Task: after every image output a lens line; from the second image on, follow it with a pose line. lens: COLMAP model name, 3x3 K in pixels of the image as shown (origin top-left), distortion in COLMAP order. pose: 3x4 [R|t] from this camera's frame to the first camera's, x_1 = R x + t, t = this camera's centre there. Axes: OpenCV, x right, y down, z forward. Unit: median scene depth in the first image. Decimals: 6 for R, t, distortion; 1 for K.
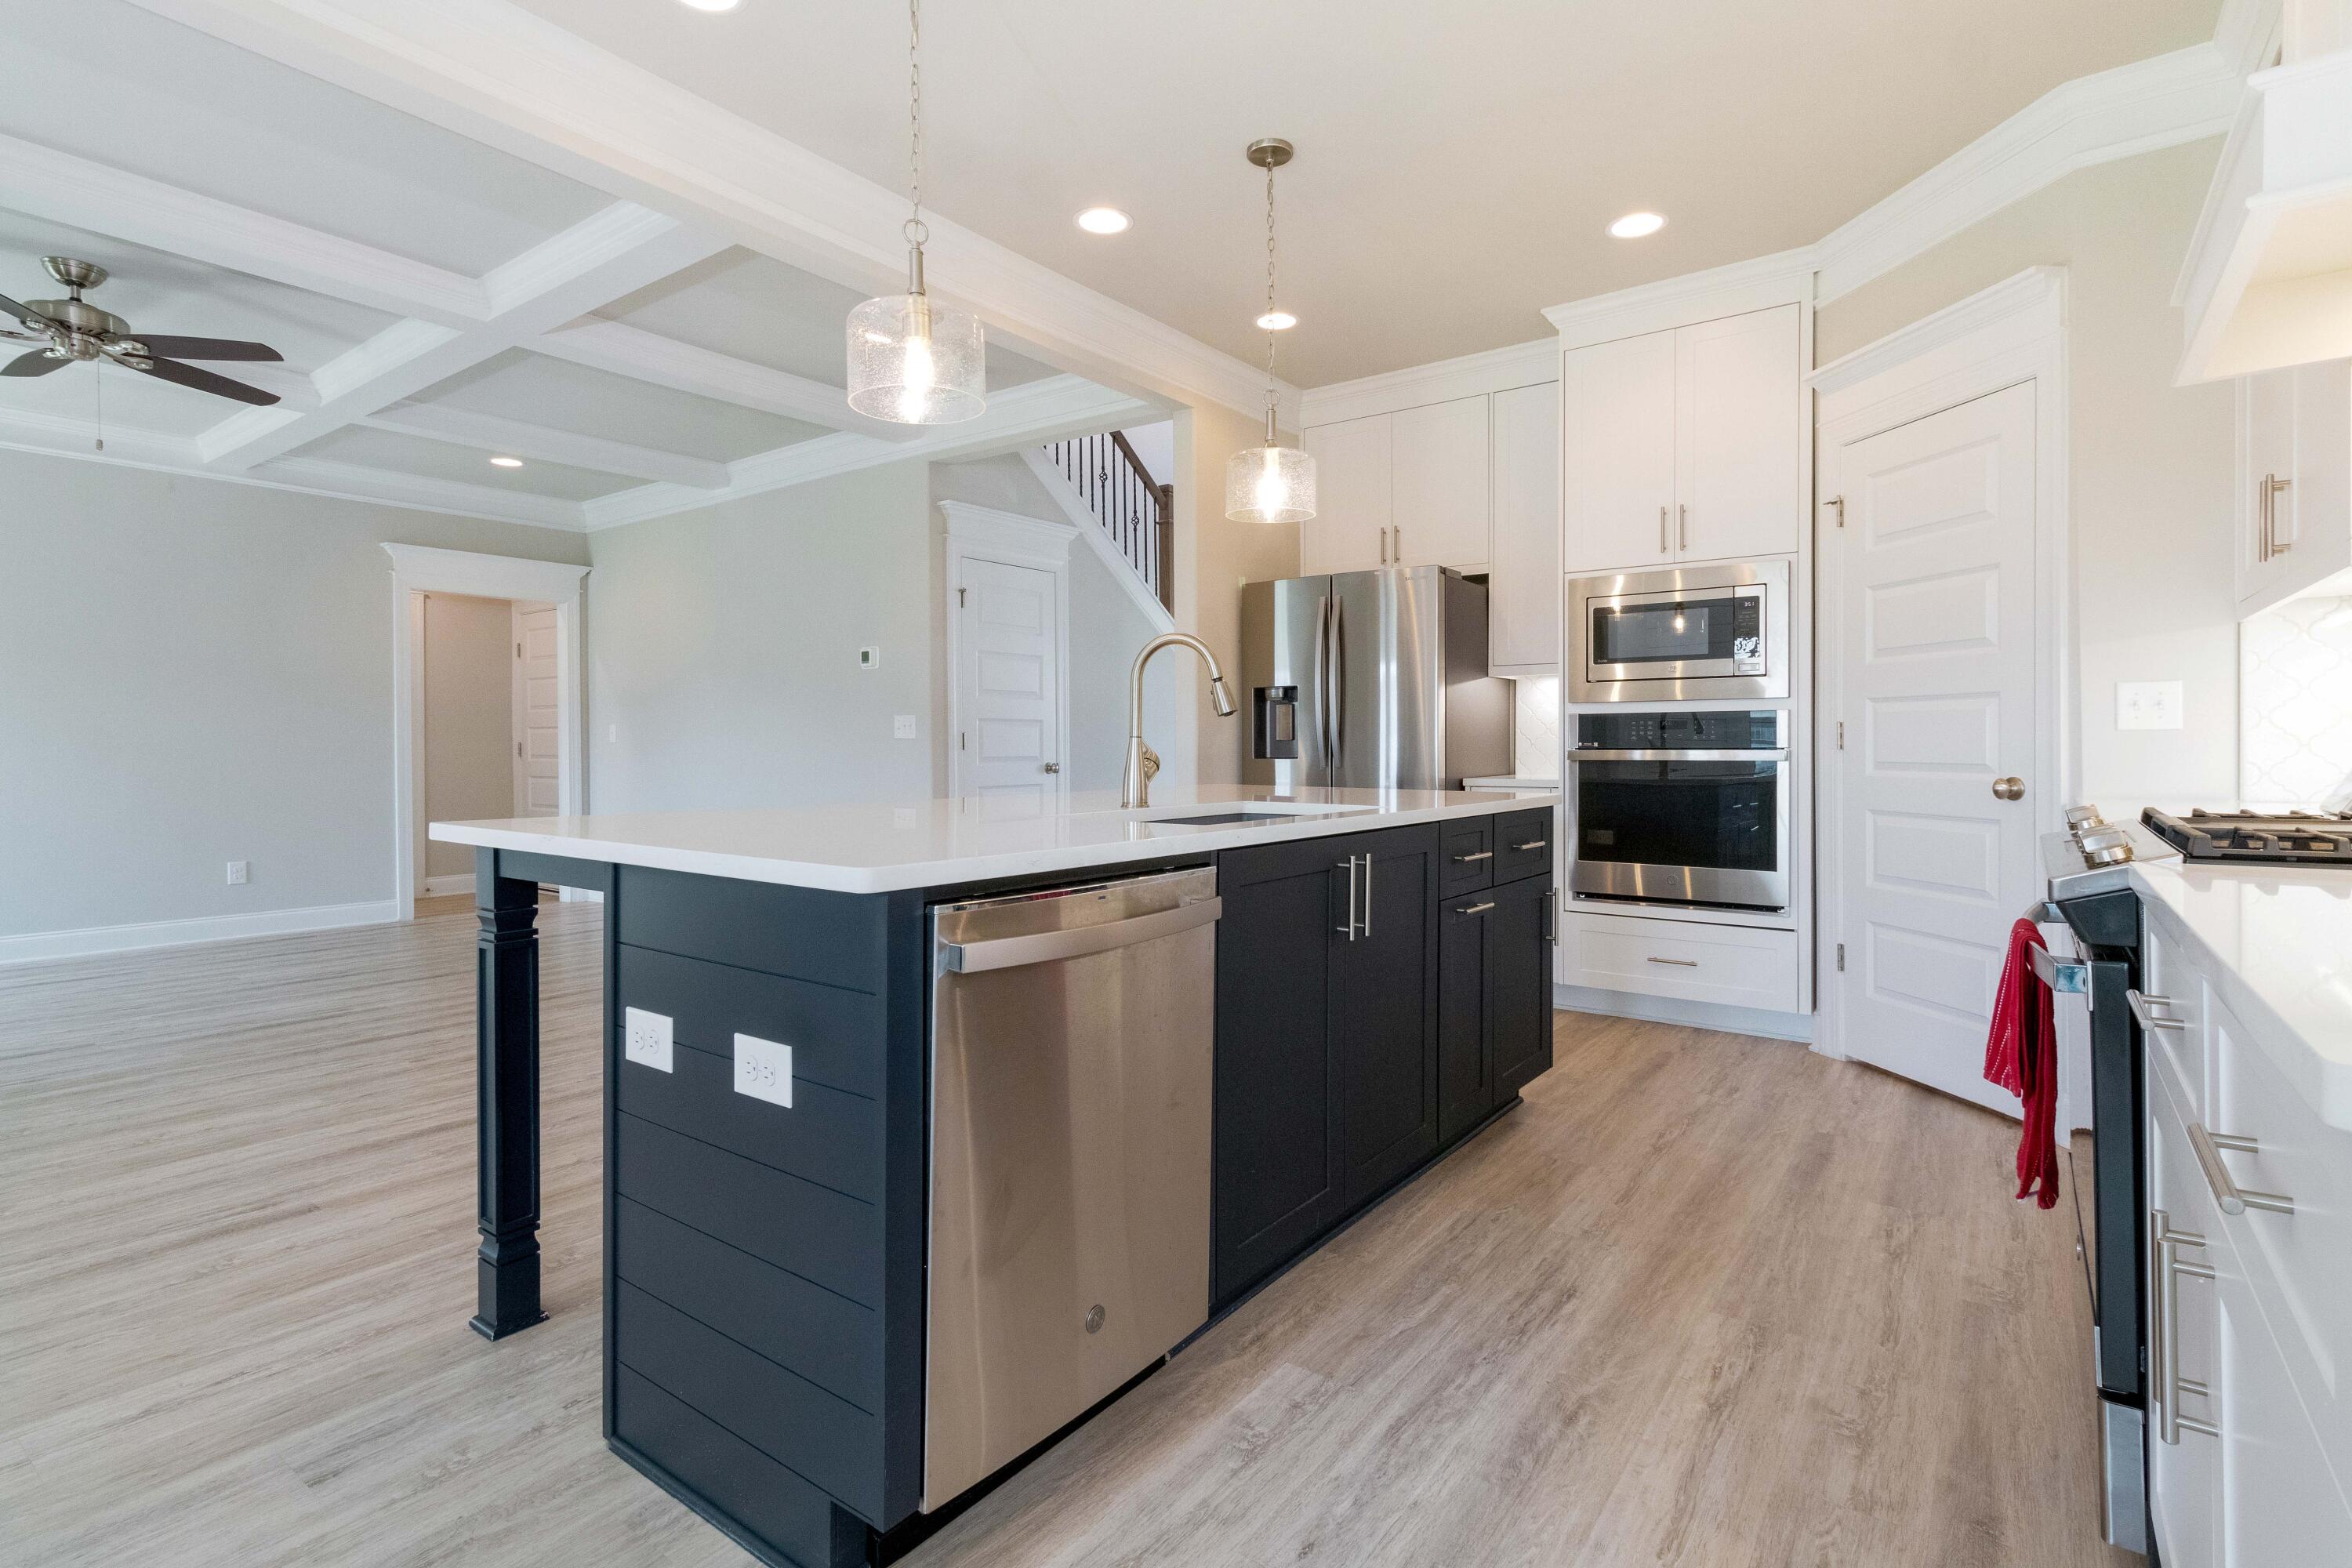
lens RADIAL K [[1114.7, 0, 1177.2], [0, 1114.7, 759.2], [0, 0, 1]] dist [0.002050, -0.000965]
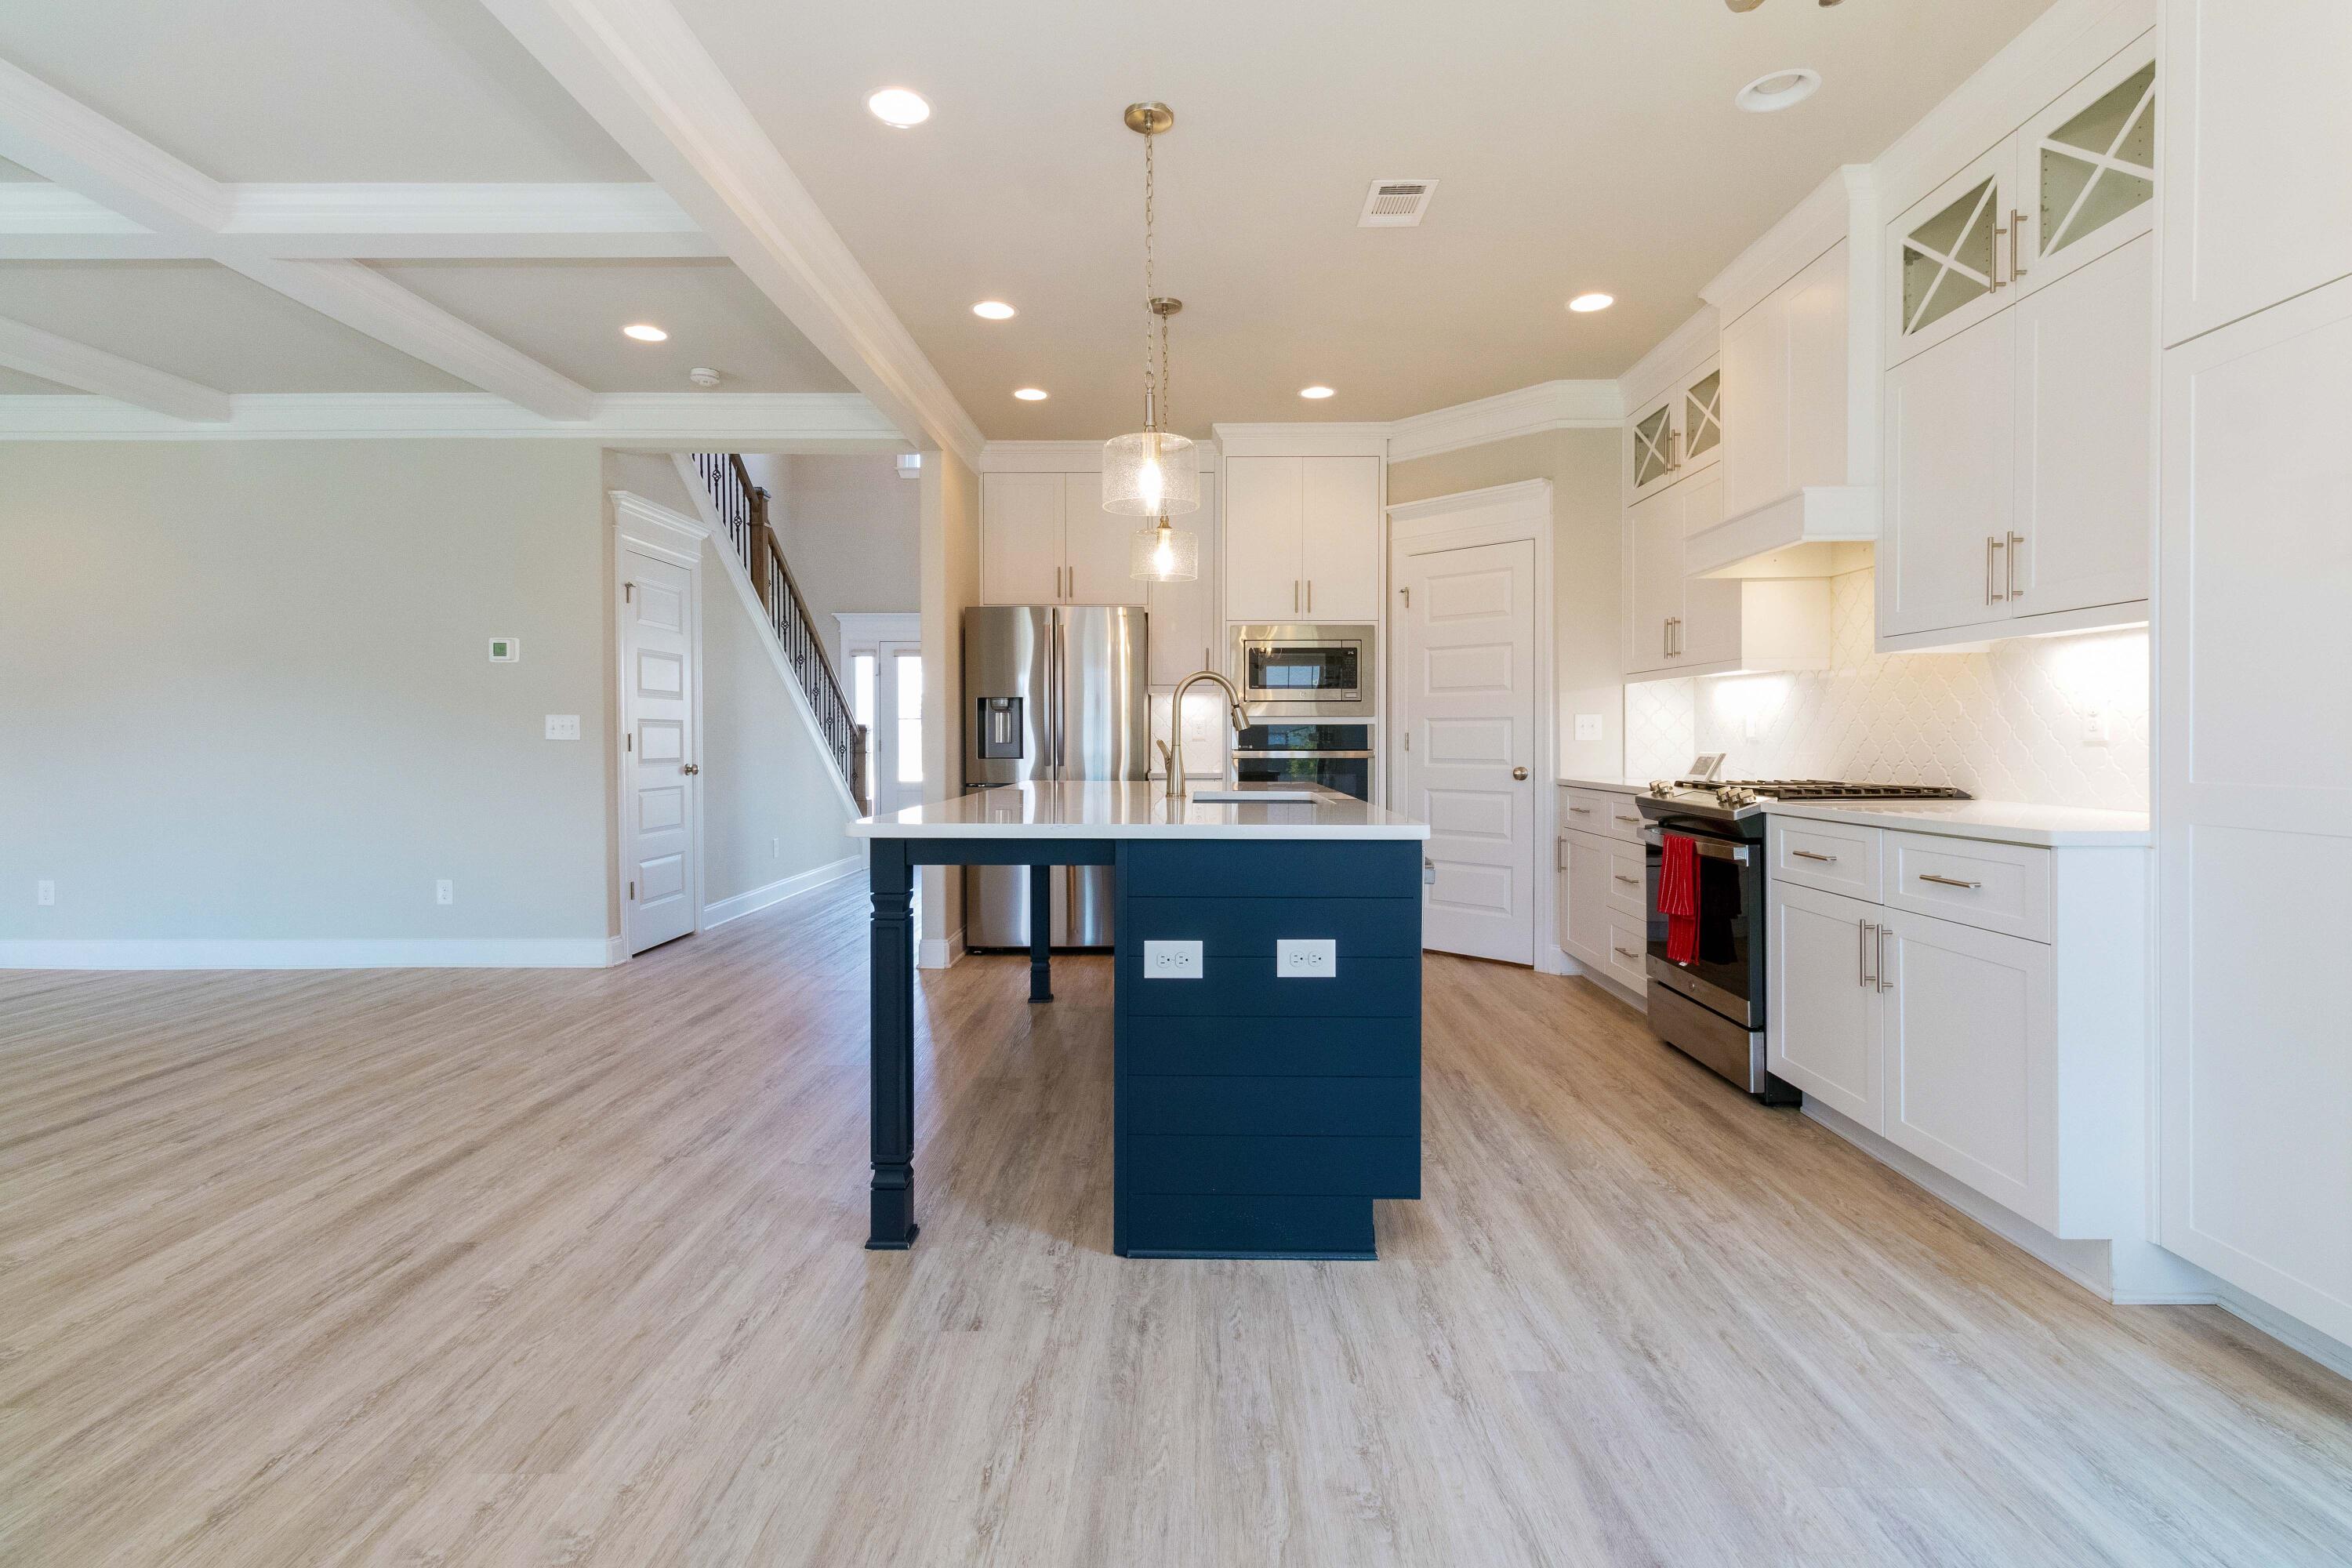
lens RADIAL K [[1114.7, 0, 1167.2], [0, 1114.7, 762.8], [0, 0, 1]] dist [0.002050, -0.000965]
pose [[0.817042, -0.009994, 0.576491, -0.595411], [0.005846, 0.999942, 0.009050, -0.007775], [-0.576548, -0.004024, 0.817053, -0.080396]]
